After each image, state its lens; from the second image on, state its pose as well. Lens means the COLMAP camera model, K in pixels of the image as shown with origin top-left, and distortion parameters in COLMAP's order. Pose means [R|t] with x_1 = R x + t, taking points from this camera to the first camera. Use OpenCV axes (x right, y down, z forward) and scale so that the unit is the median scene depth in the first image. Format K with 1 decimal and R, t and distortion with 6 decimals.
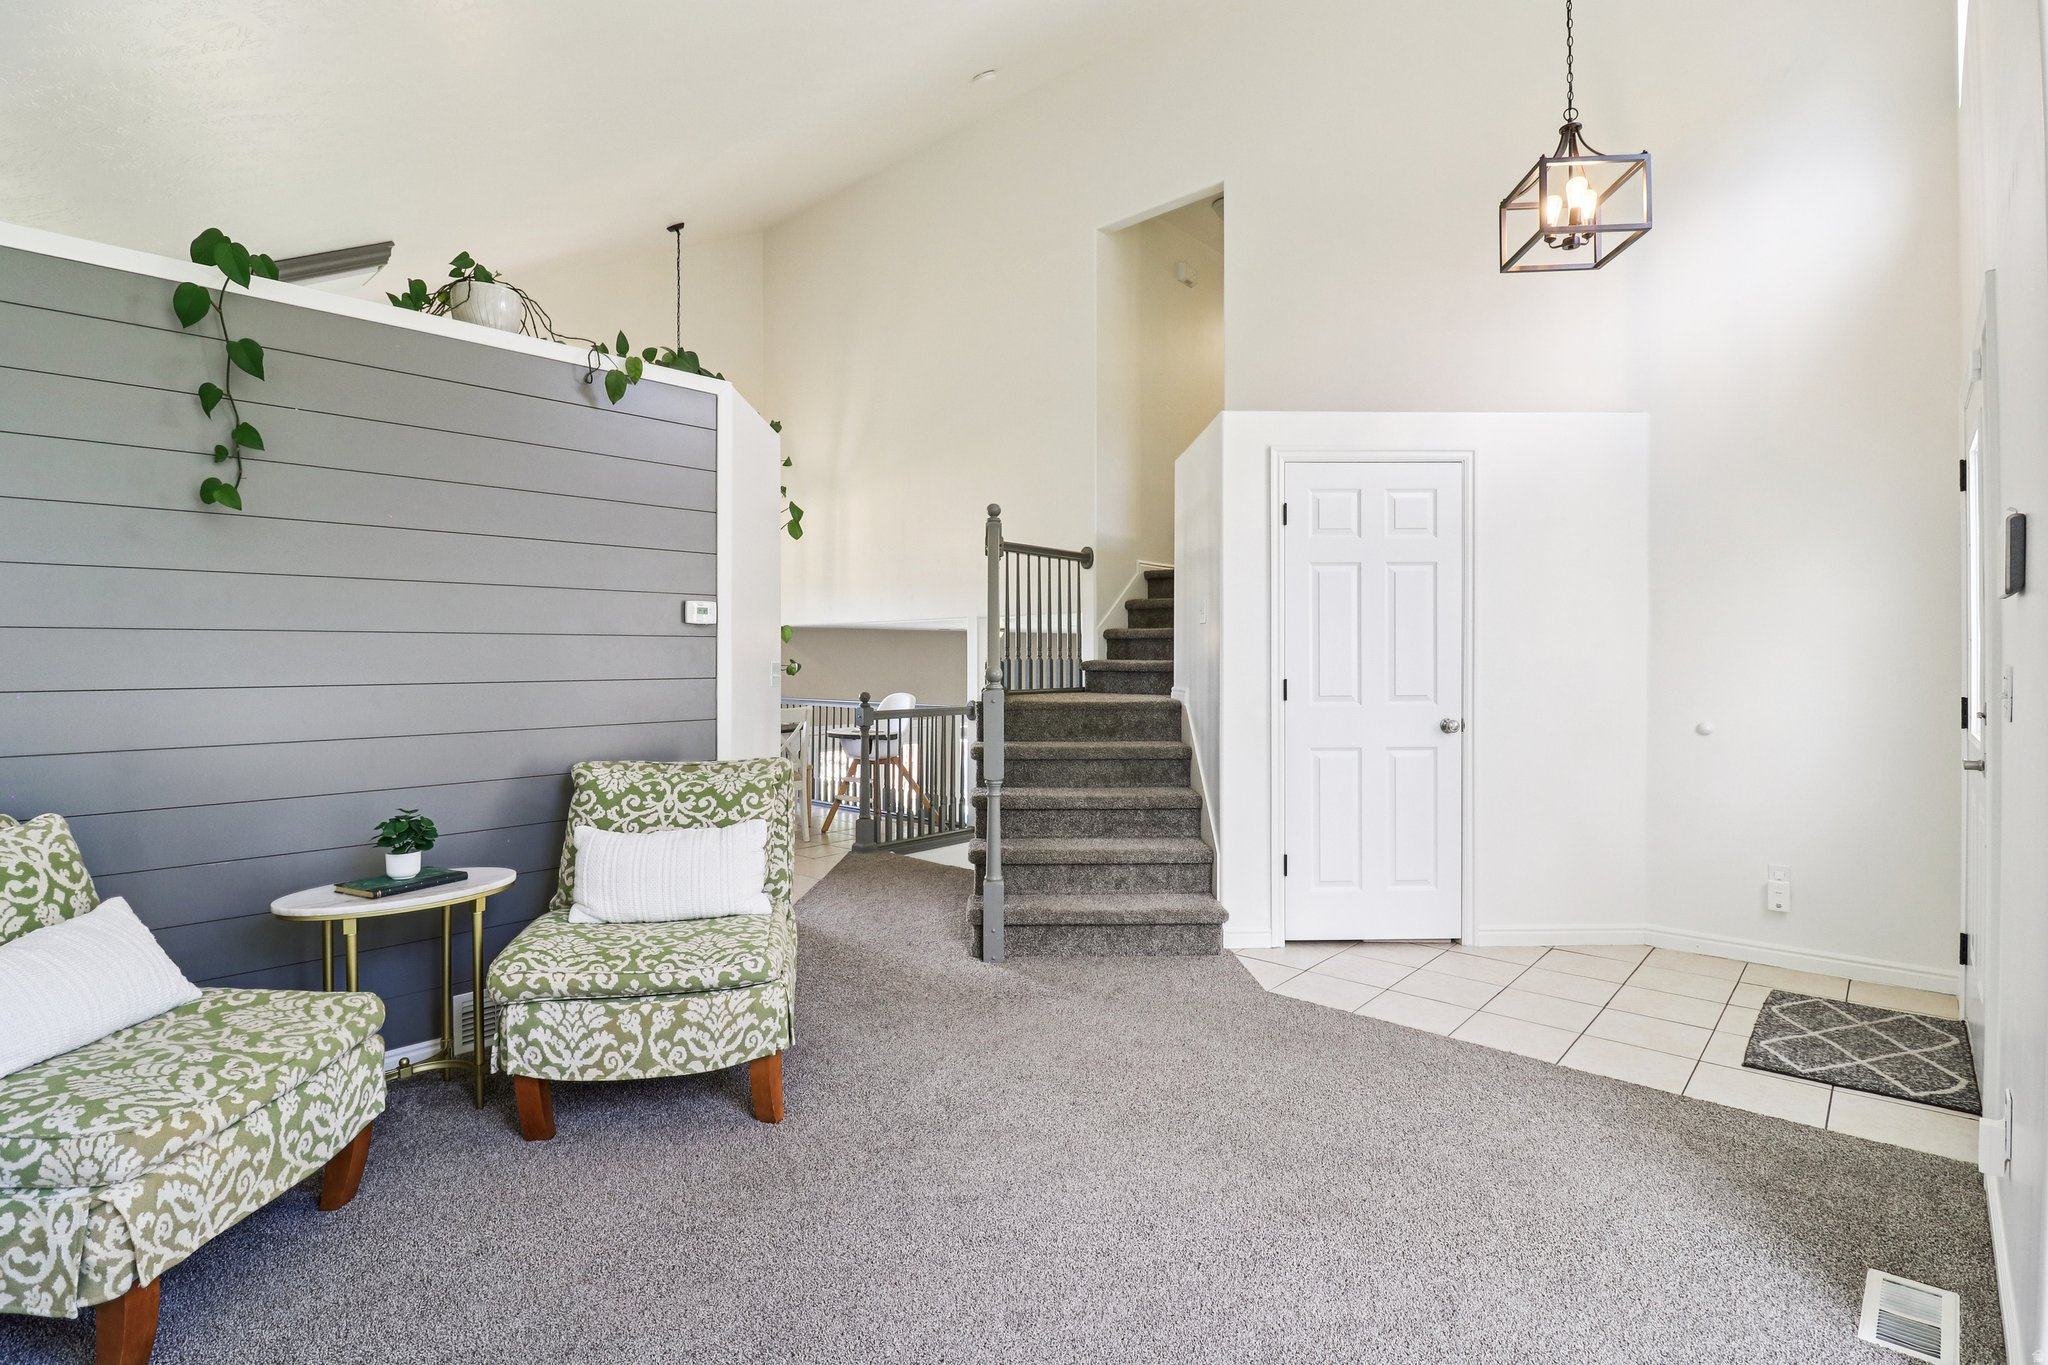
lens RADIAL K [[984.2, 0, 1011.1], [0, 984.2, 660.2], [0, 0, 1]] dist [0.002613, -0.013473]
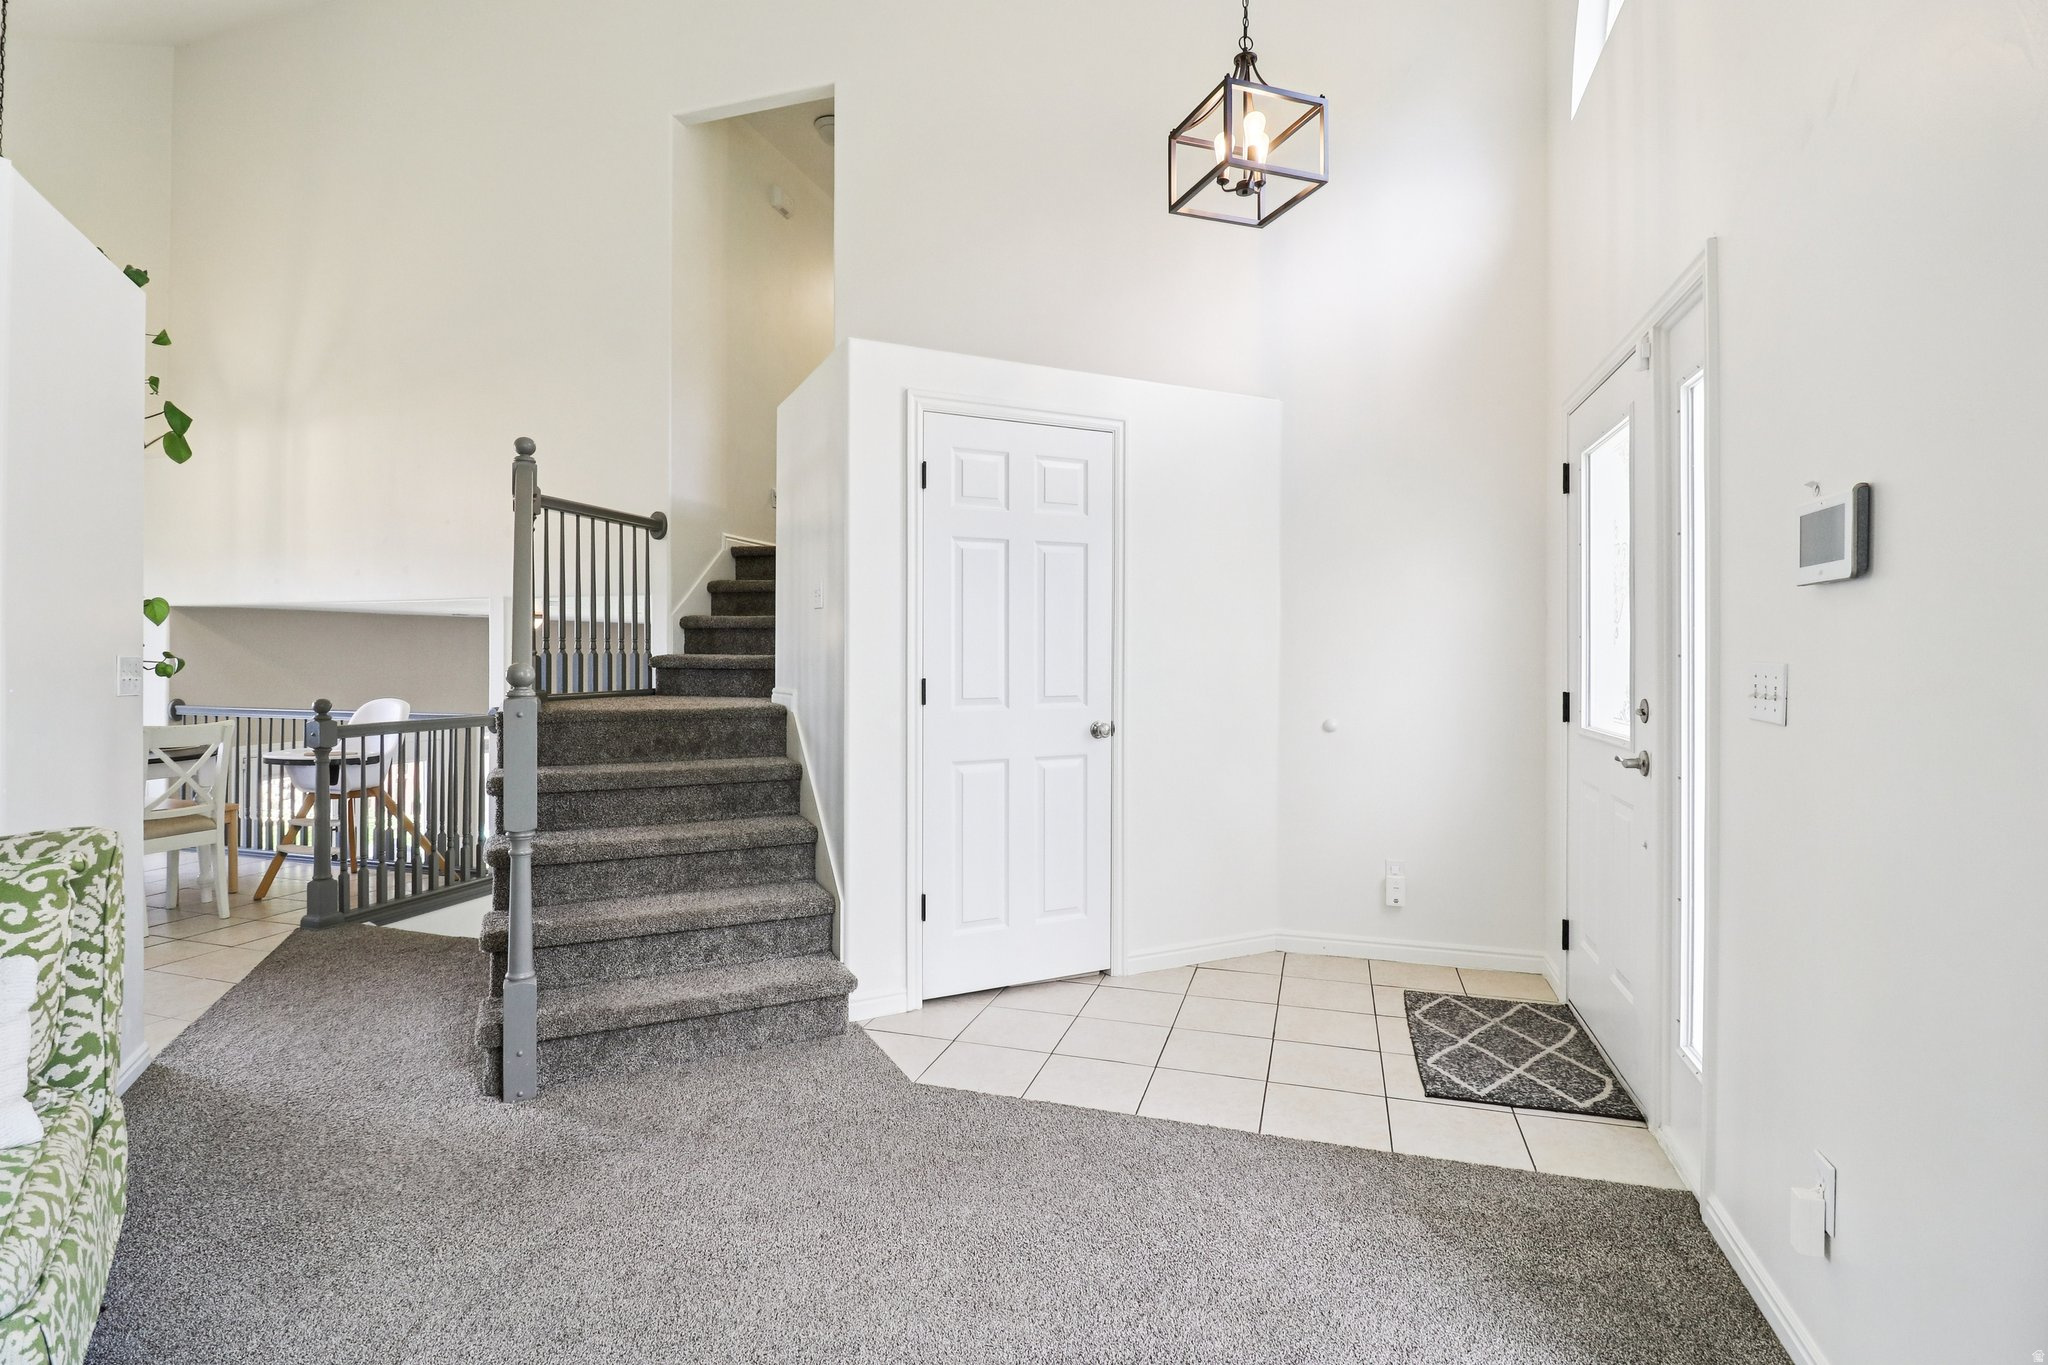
lens RADIAL K [[984.2, 0, 1020.4], [0, 984.2, 656.0], [0, 0, 1]] dist [0.002613, -0.013473]
pose [[0.904474, 0.002035, 0.426524, 0.004536], [-0.002334, 0.999997, 0.000180, 0.000427], [-0.426522, -0.001158, 0.904476, 0.239084]]
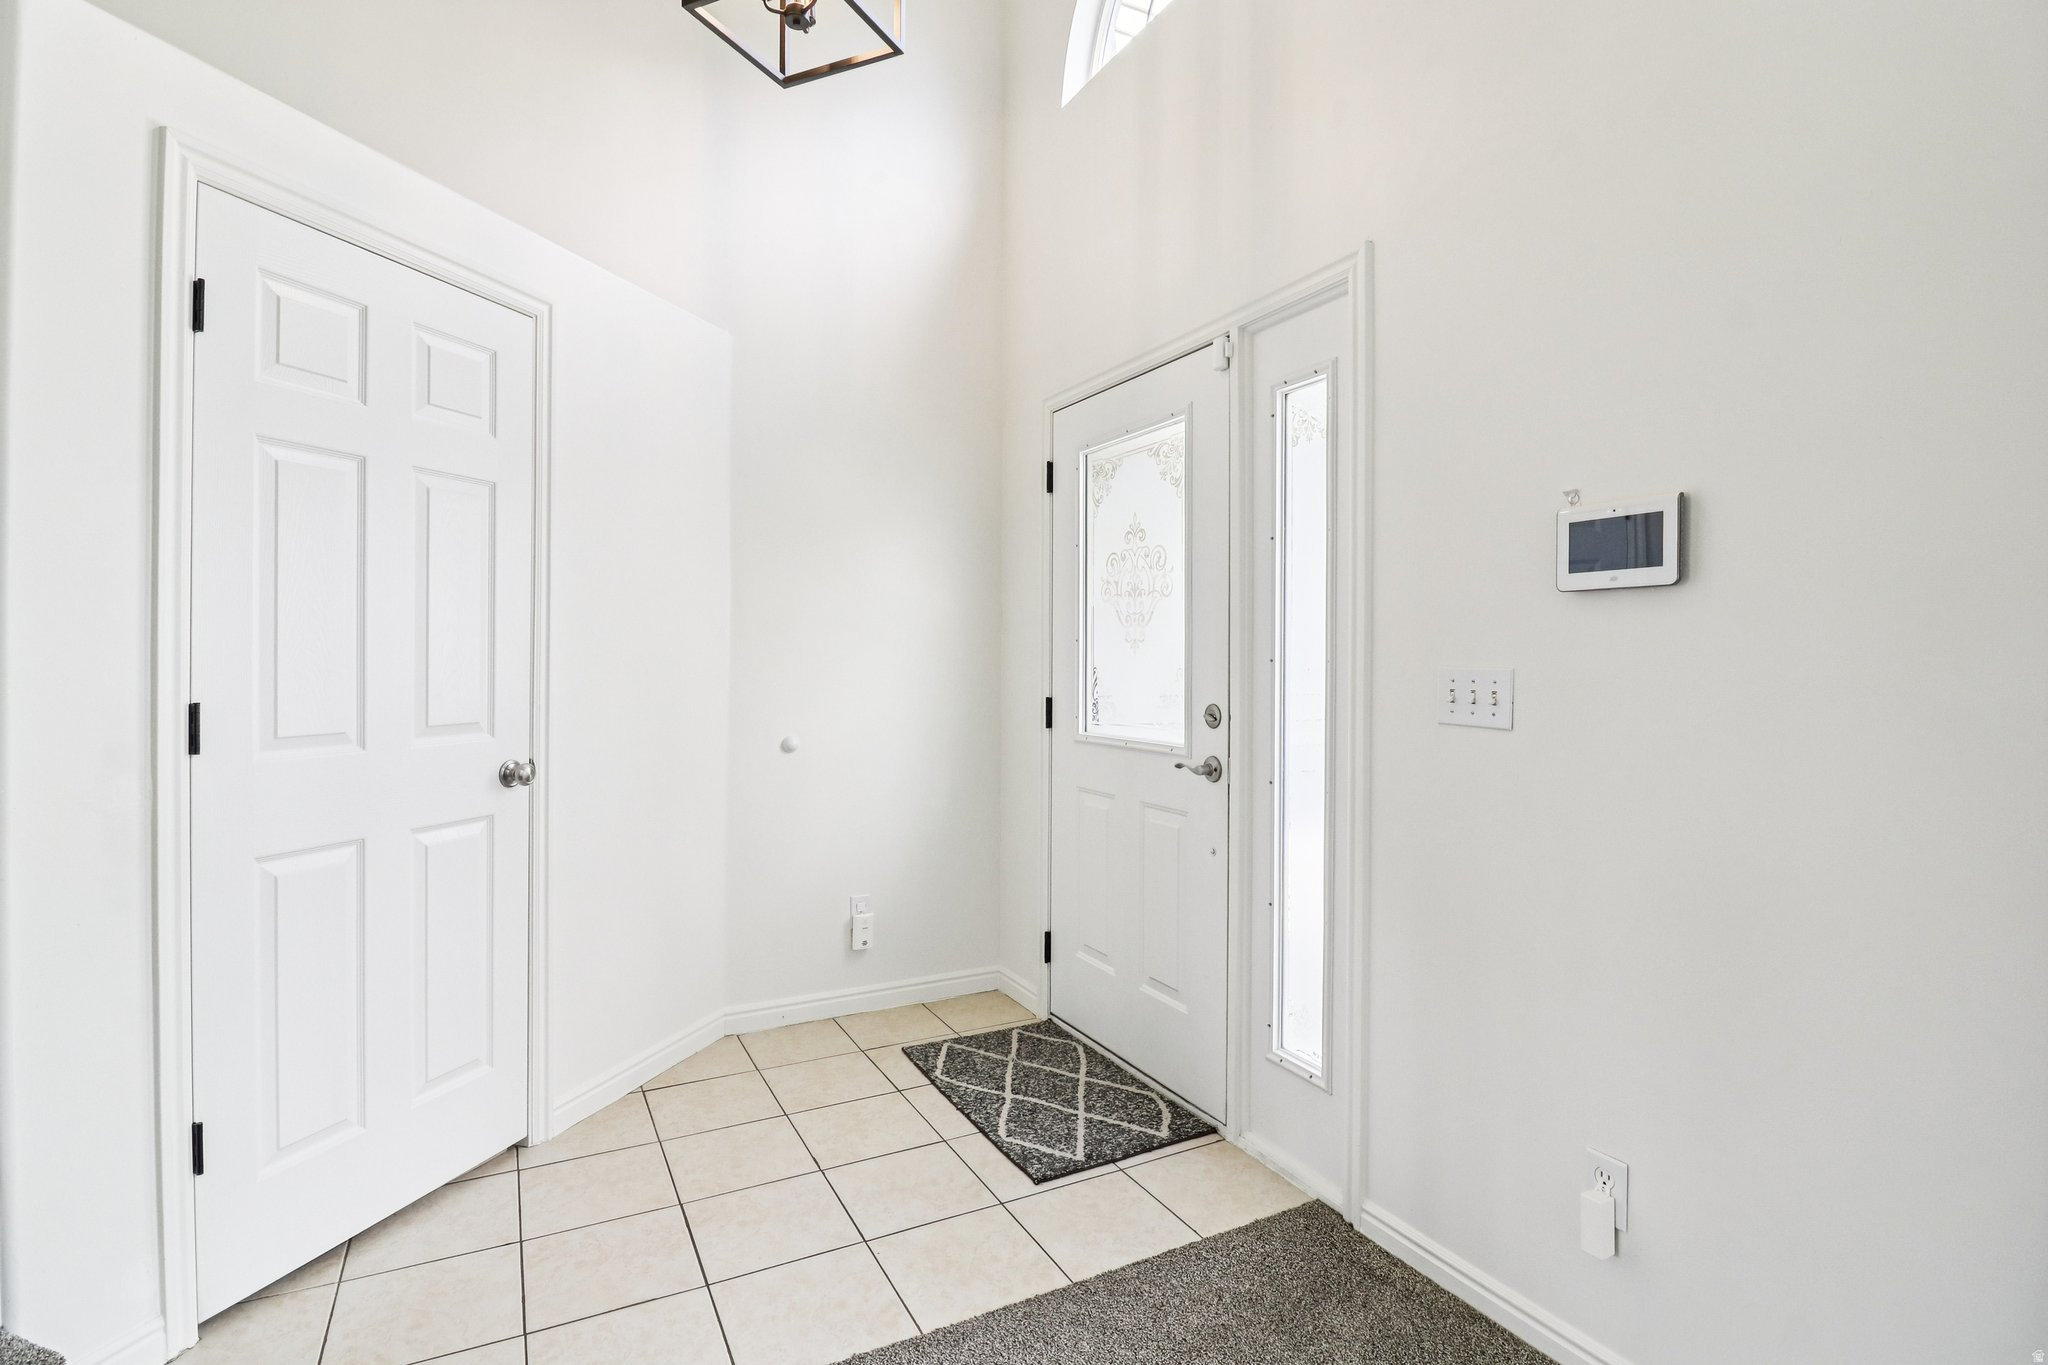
lens RADIAL K [[984.2, 0, 1014.4], [0, 984.2, 659.1], [0, 0, 1]] dist [0.002613, -0.013473]
pose [[0.334915, 0.002038, 0.942246, 0.006226], [-0.002935, 0.999995, -0.001119, 0.000157], [-0.942244, -0.002390, 0.334920, 0.553490]]
